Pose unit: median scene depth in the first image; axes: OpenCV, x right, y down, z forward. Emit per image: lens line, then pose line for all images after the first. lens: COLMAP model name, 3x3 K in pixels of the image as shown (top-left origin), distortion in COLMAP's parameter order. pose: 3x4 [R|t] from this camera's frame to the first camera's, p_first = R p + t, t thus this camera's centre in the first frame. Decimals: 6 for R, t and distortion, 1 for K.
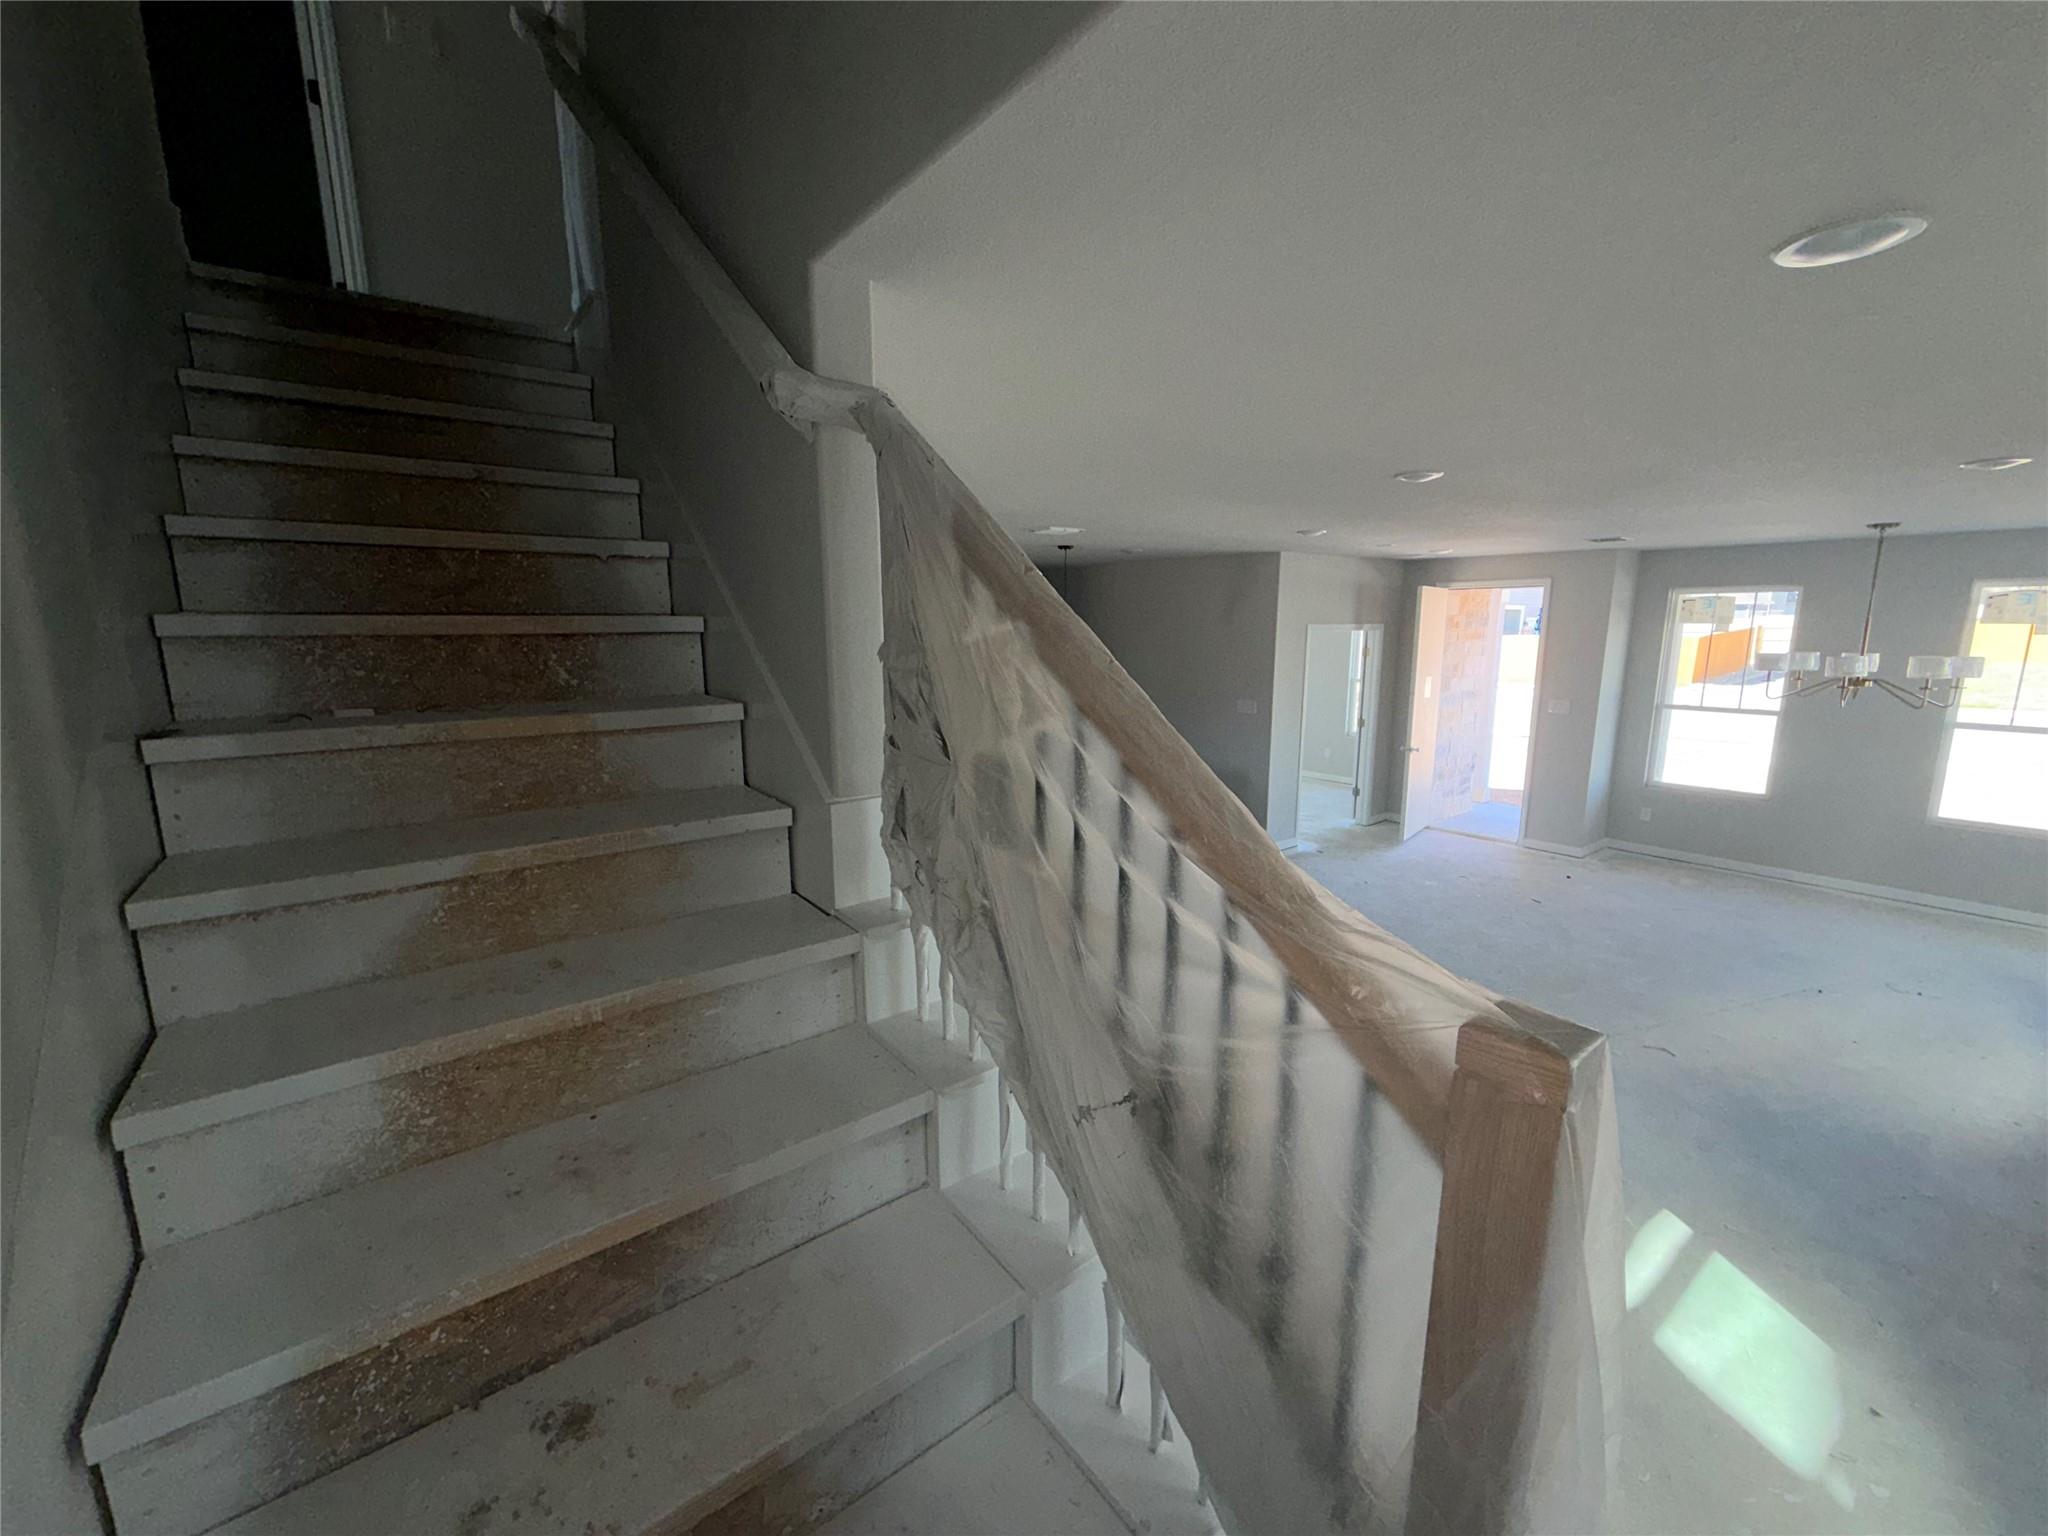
lens RADIAL K [[817.3, 0, 1026.9], [0, 817.3, 769.8], [0, 0, 1]] dist [0.000159, 0.001669]
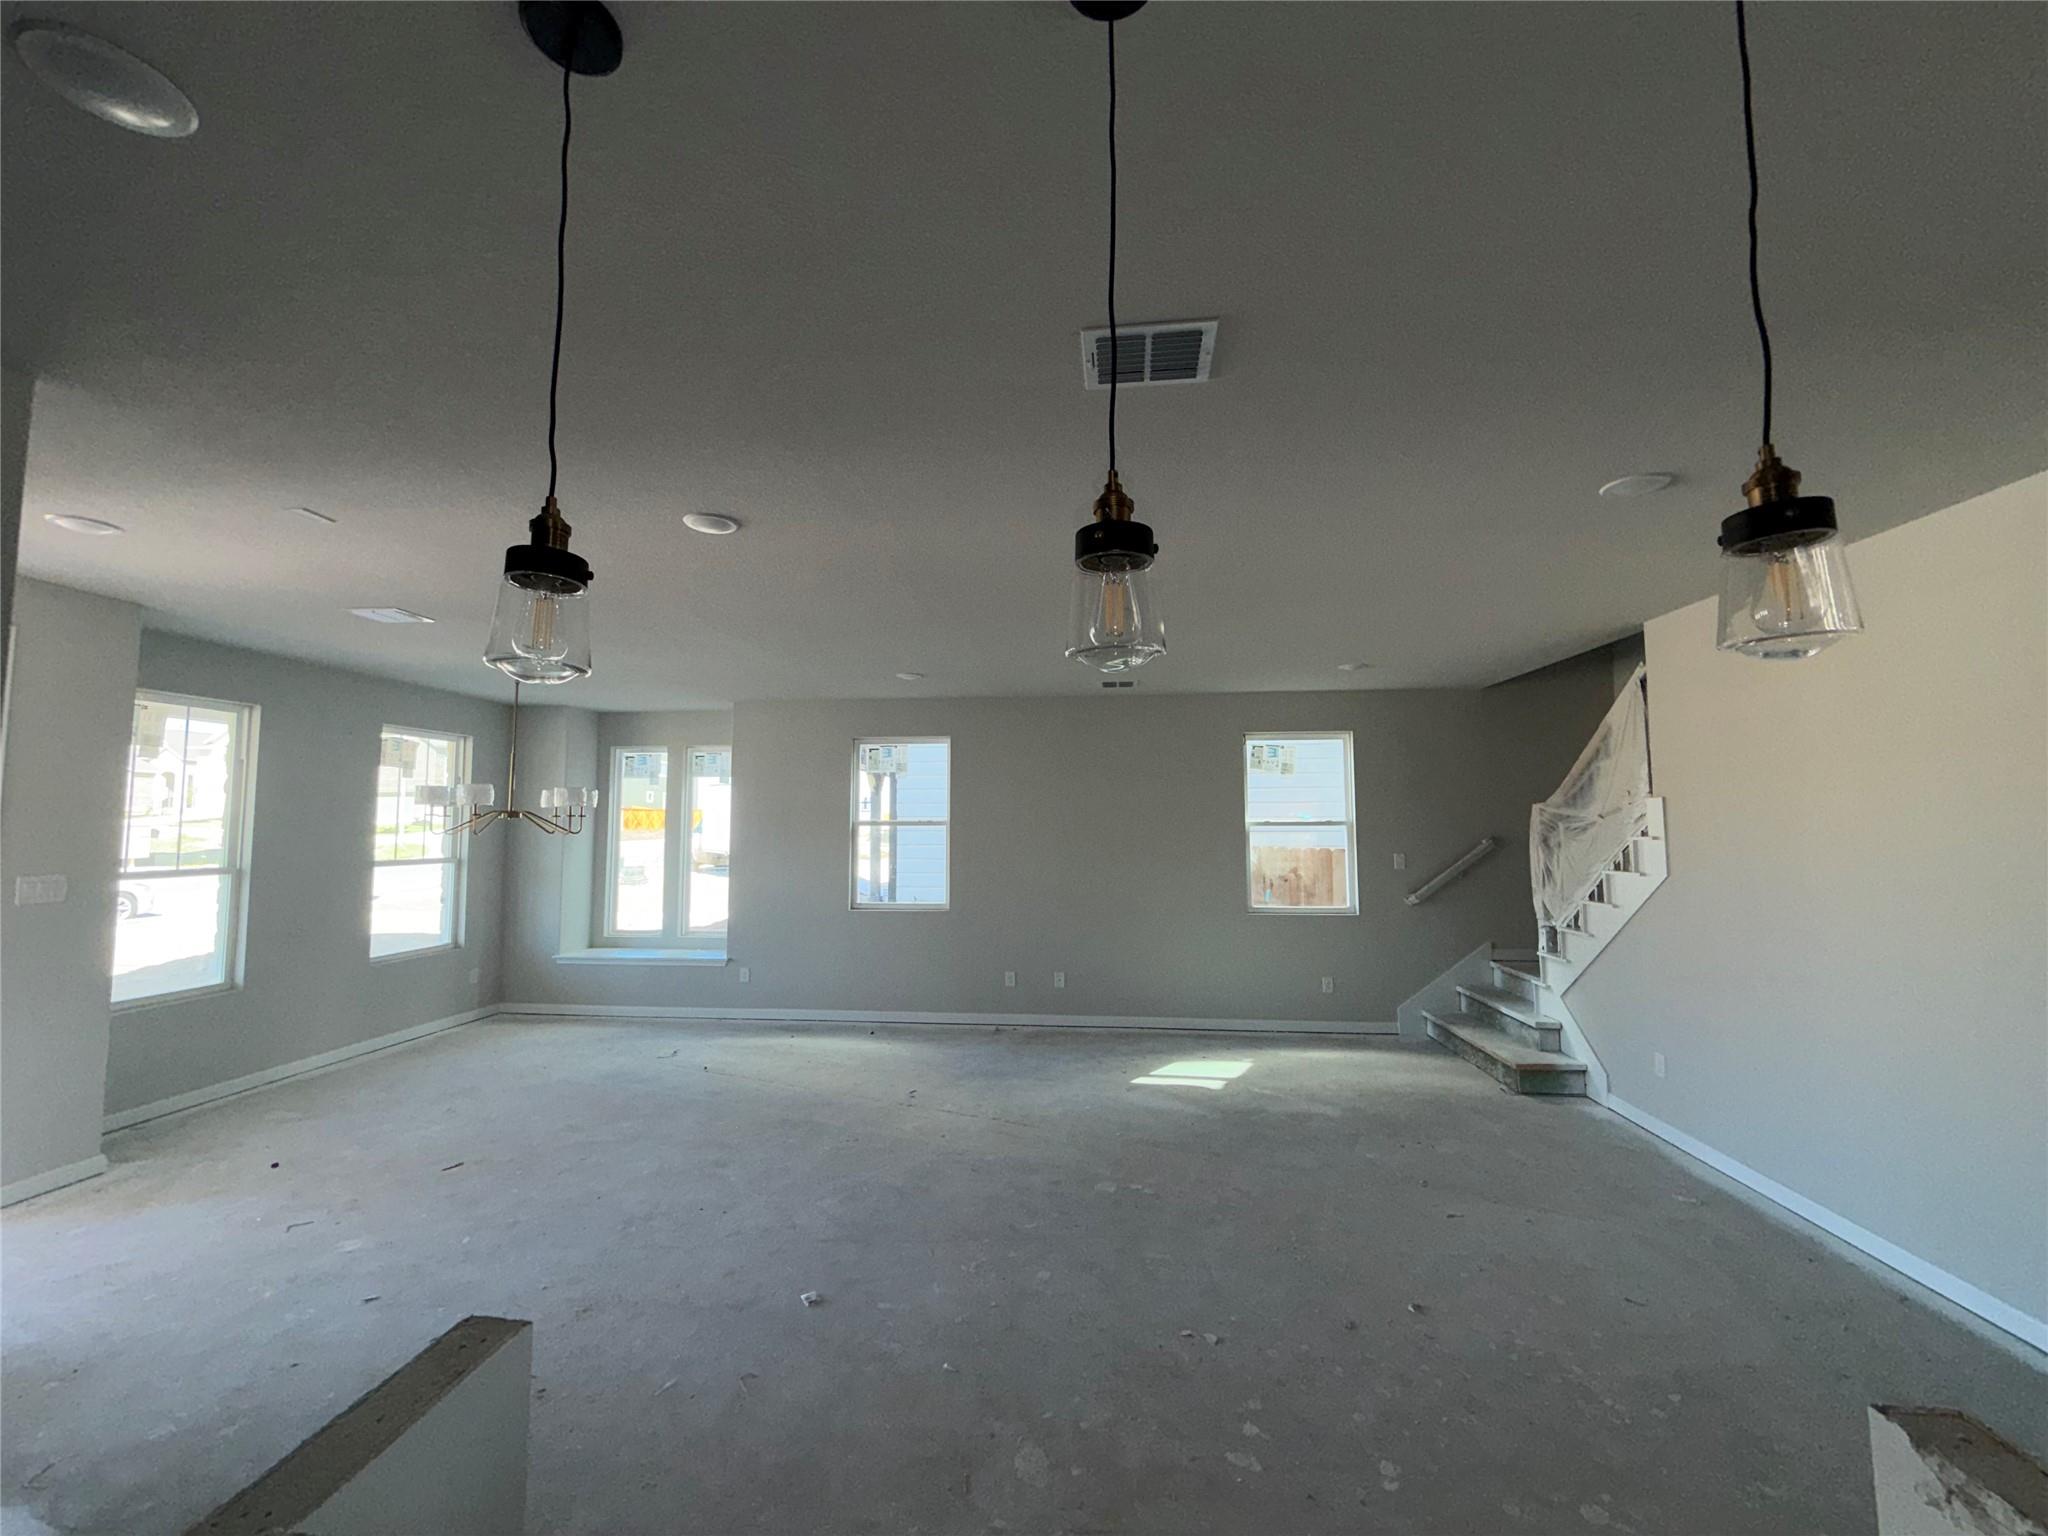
lens RADIAL K [[817.3, 0, 1025.0], [0, 817.3, 762.9], [0, 0, 1]] dist [0.000159, 0.001669]
pose [[-0.726952, 0.056454, 0.684364, -0.120263], [0.124824, 0.990875, 0.050853, -0.107605], [-0.675248, 0.122393, -0.727365, 0.993510]]
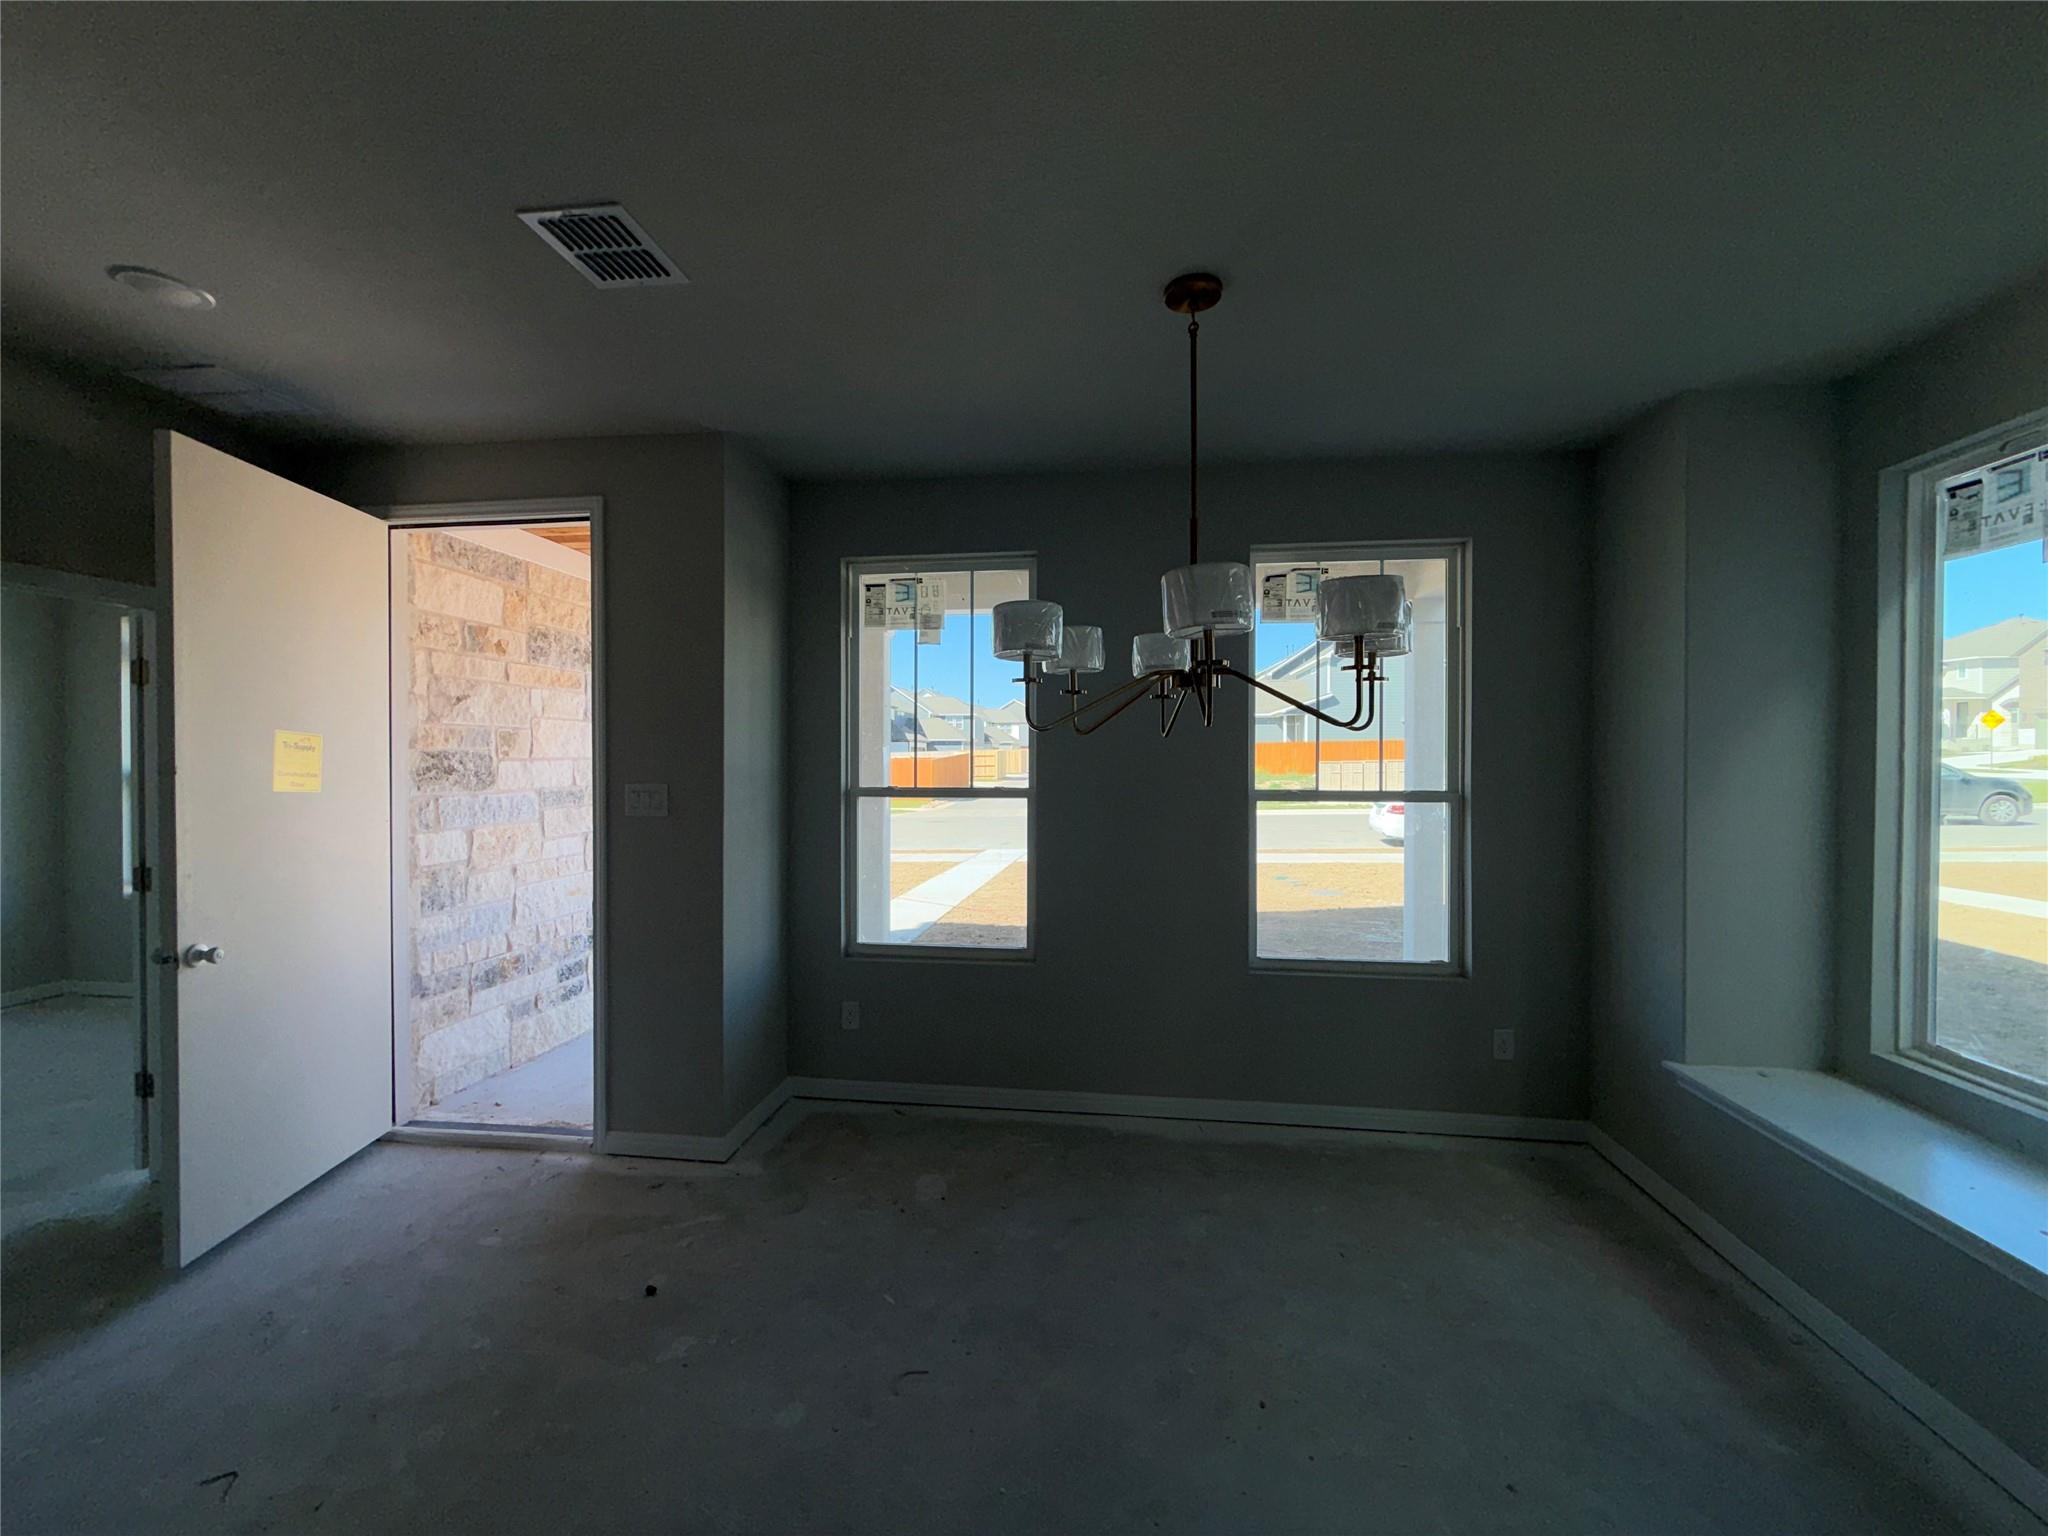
lens RADIAL K [[817.3, 0, 1025.8], [0, 817.3, 771.1], [0, 0, 1]] dist [0.000159, 0.001669]
pose [[0.706708, -0.007023, 0.707471, 0.518222], [0.122670, 0.986022, -0.112750, -0.021957], [-0.696790, 0.166466, 0.697691, 0.602154]]
